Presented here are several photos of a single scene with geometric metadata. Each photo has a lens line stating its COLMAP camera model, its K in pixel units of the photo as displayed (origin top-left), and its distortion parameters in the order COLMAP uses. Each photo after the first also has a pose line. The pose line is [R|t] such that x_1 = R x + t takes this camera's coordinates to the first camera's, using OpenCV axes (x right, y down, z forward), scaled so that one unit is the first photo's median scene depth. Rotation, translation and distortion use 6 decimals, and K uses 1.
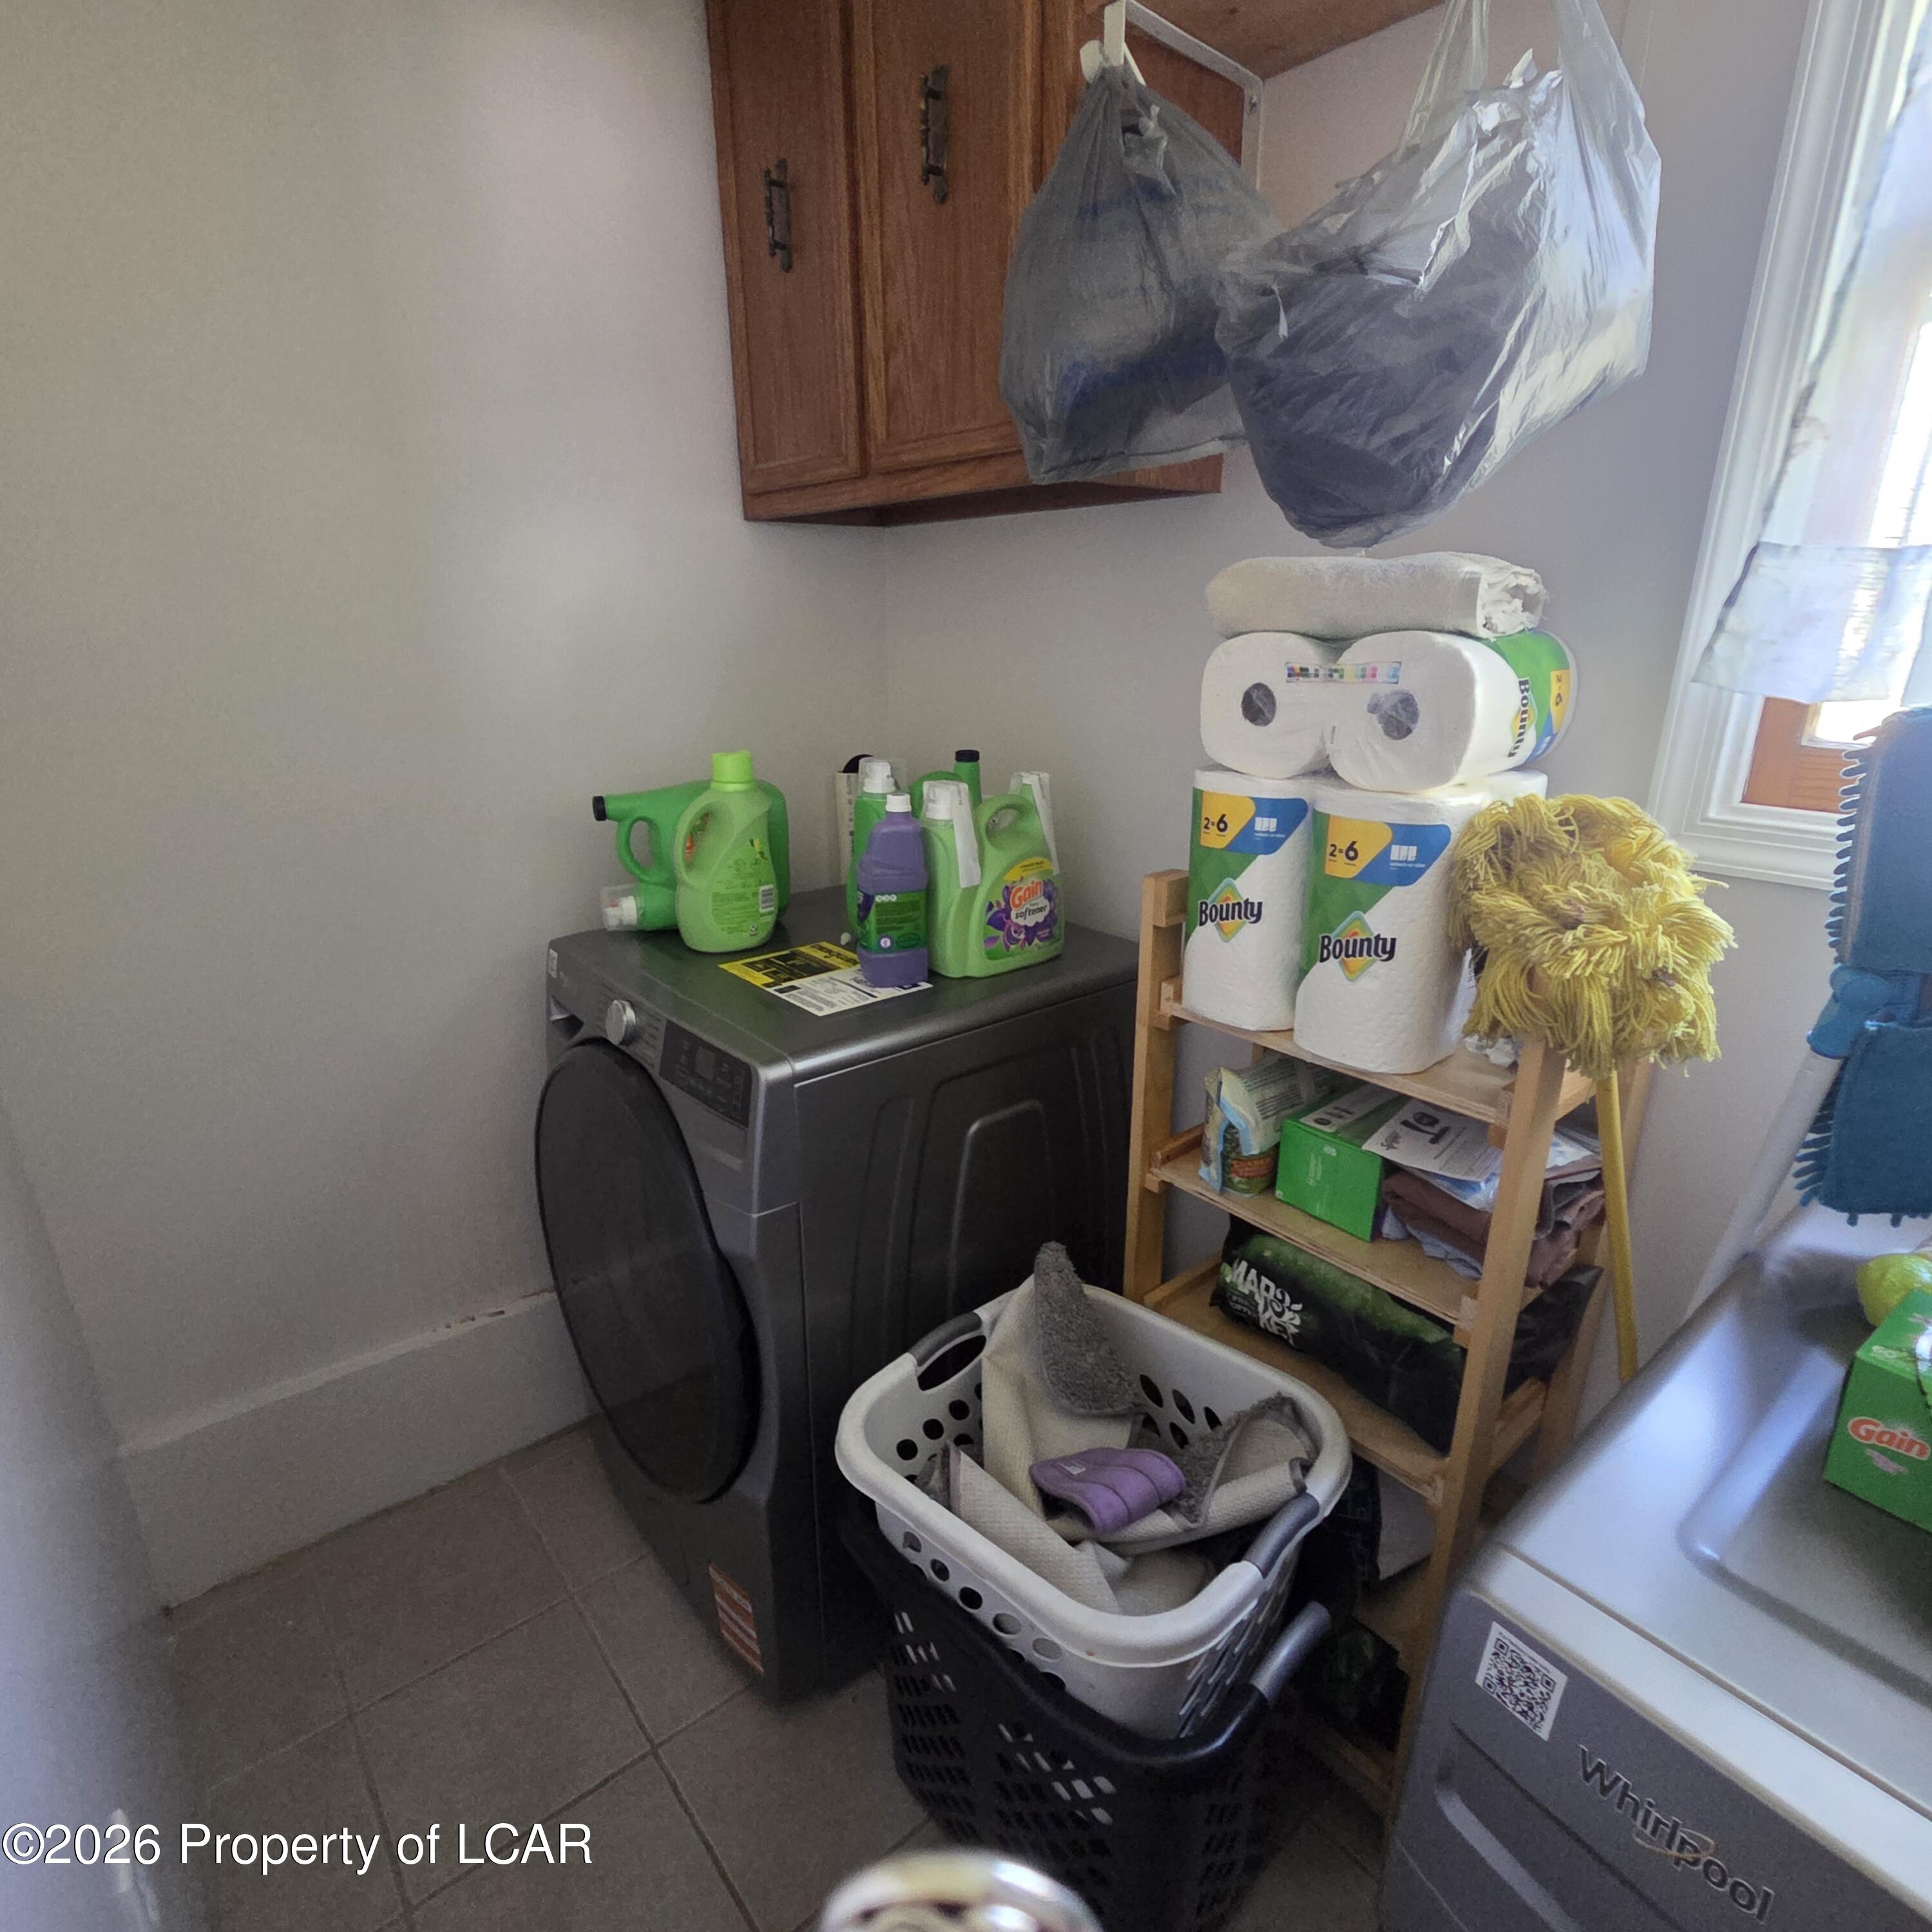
lens RADIAL K [[1055.2, 0, 956.2], [0, 1055.2, 962.1], [0, 0, 1]] dist [0.005629, -0.000388]
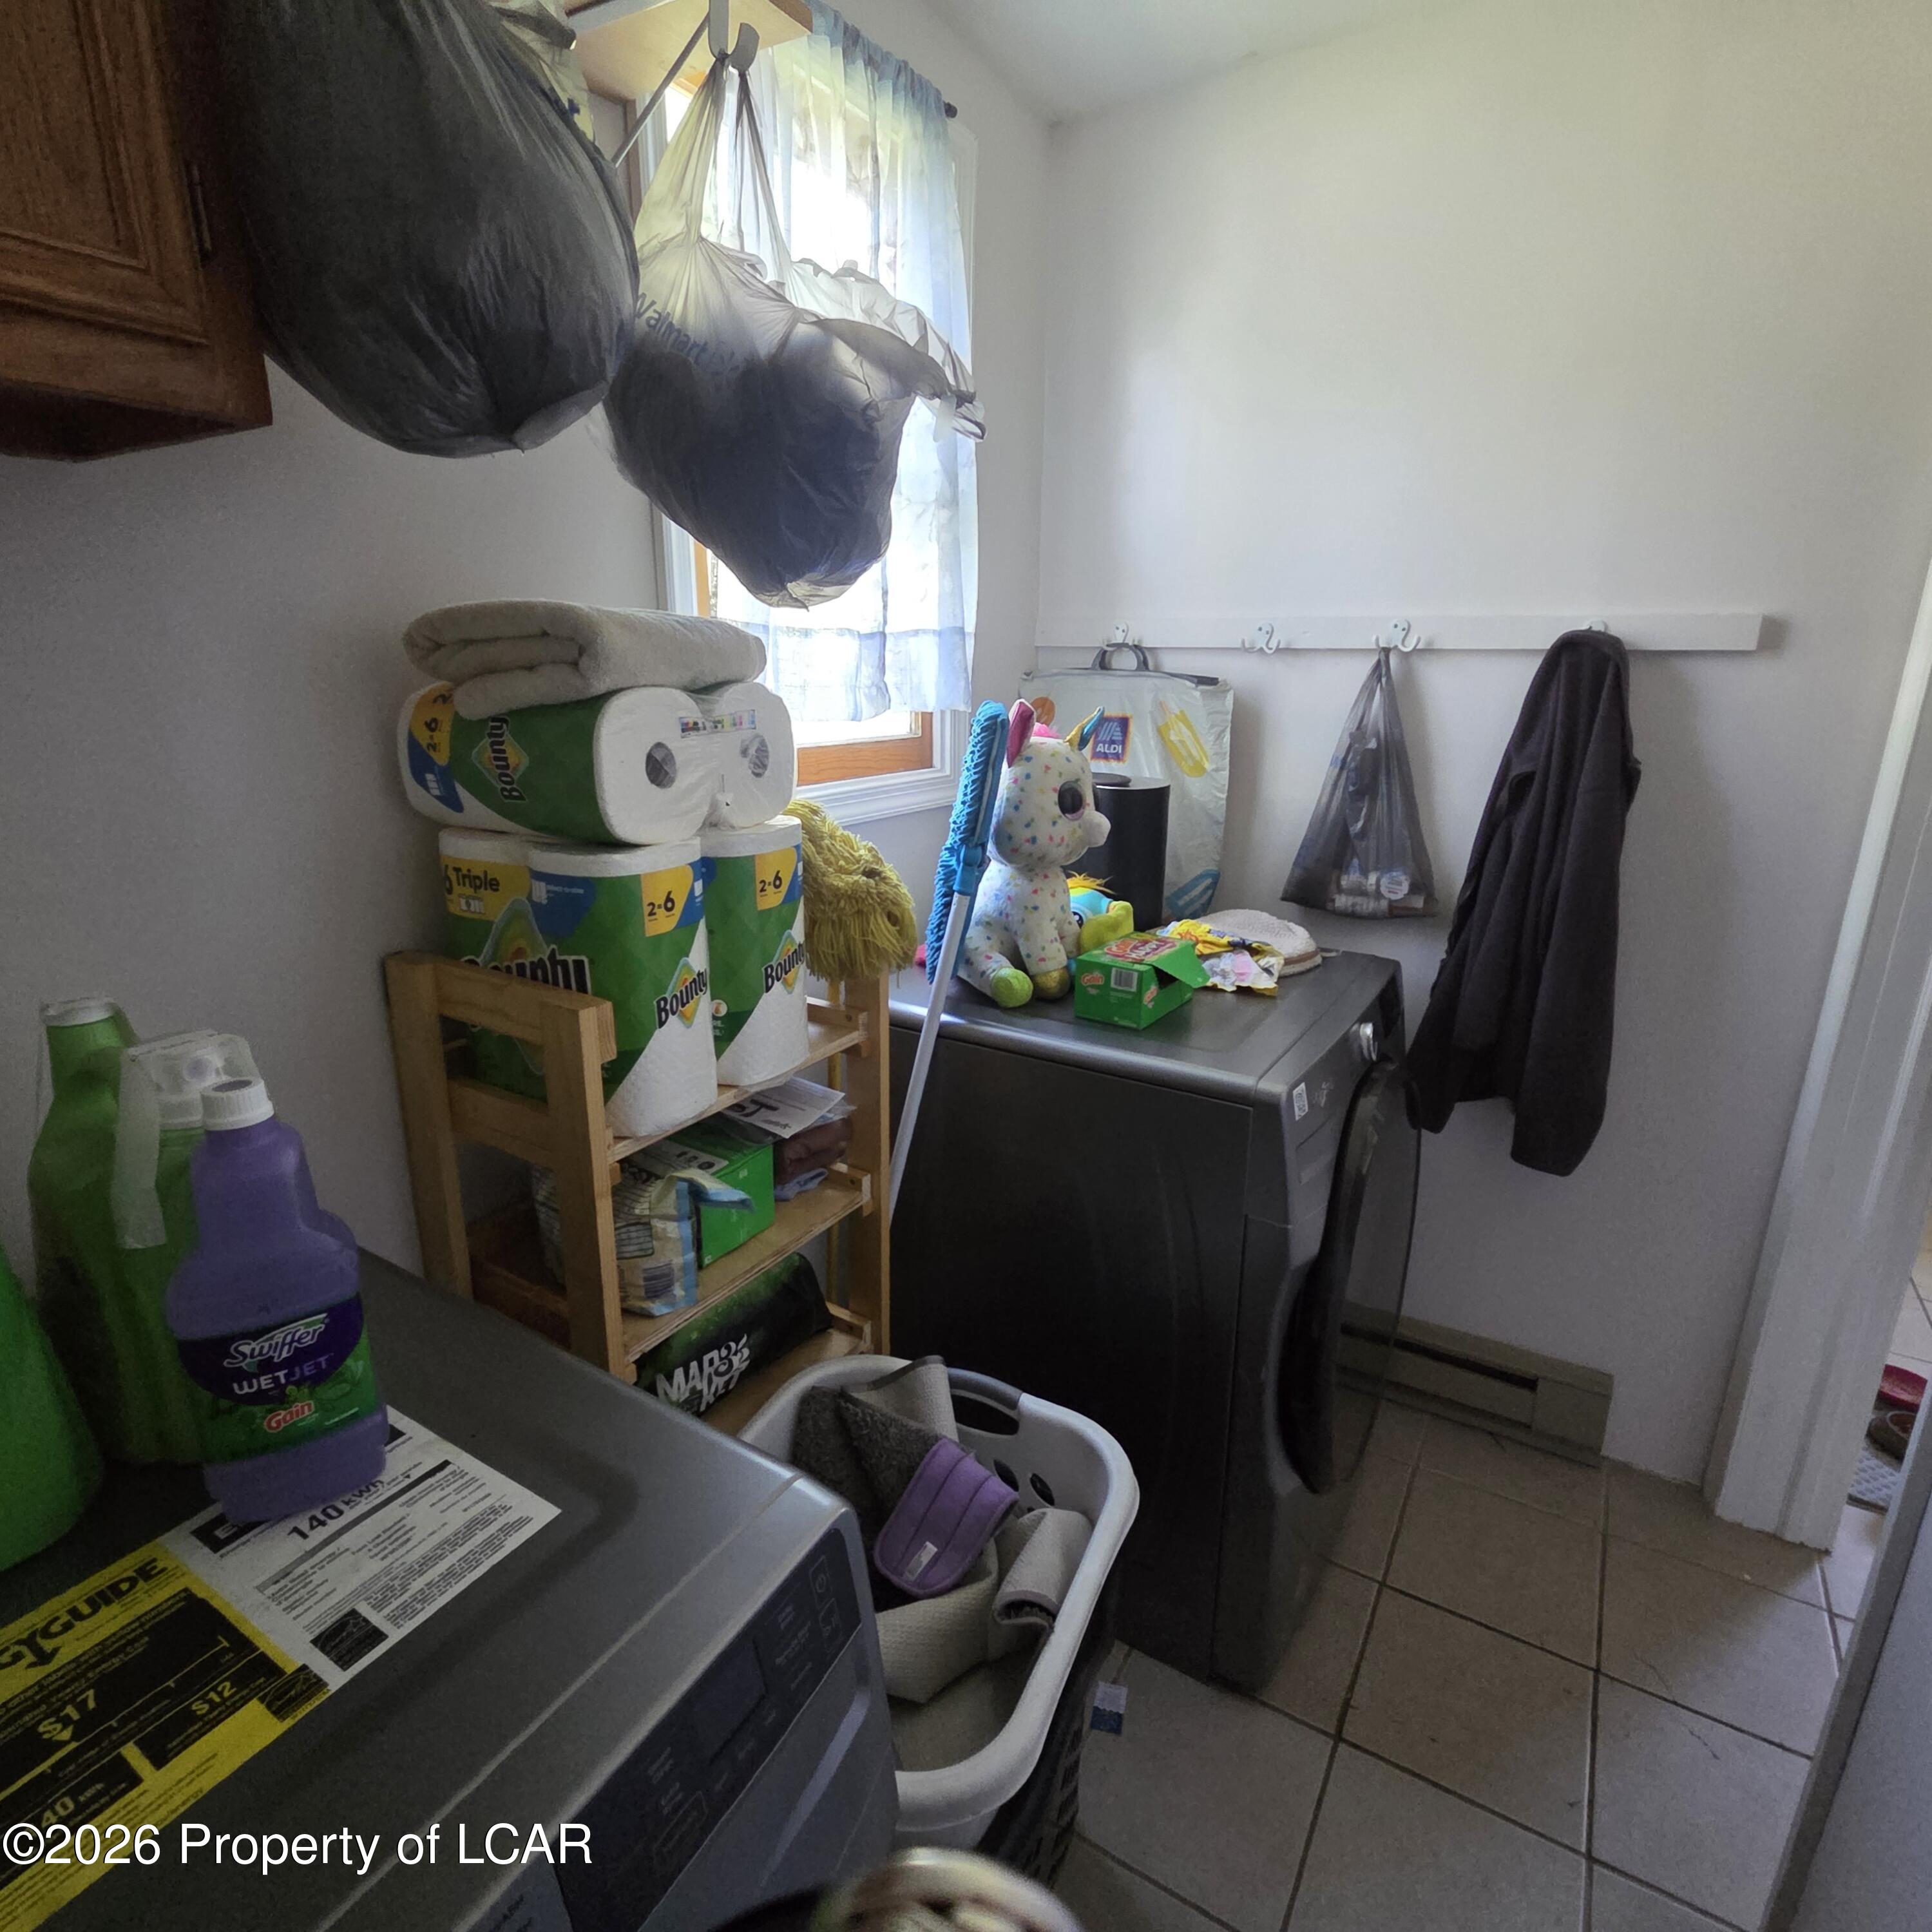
lens RADIAL K [[1055.2, 0, 957.1], [0, 1055.2, 974.4], [0, 0, 1]] dist [0.005629, -0.000388]
pose [[-0.312863, -0.260524, 0.913370, -0.661179], [0.303285, 0.883900, 0.356004, -0.327474], [-0.900075, 0.388392, -0.197527, 1.008467]]
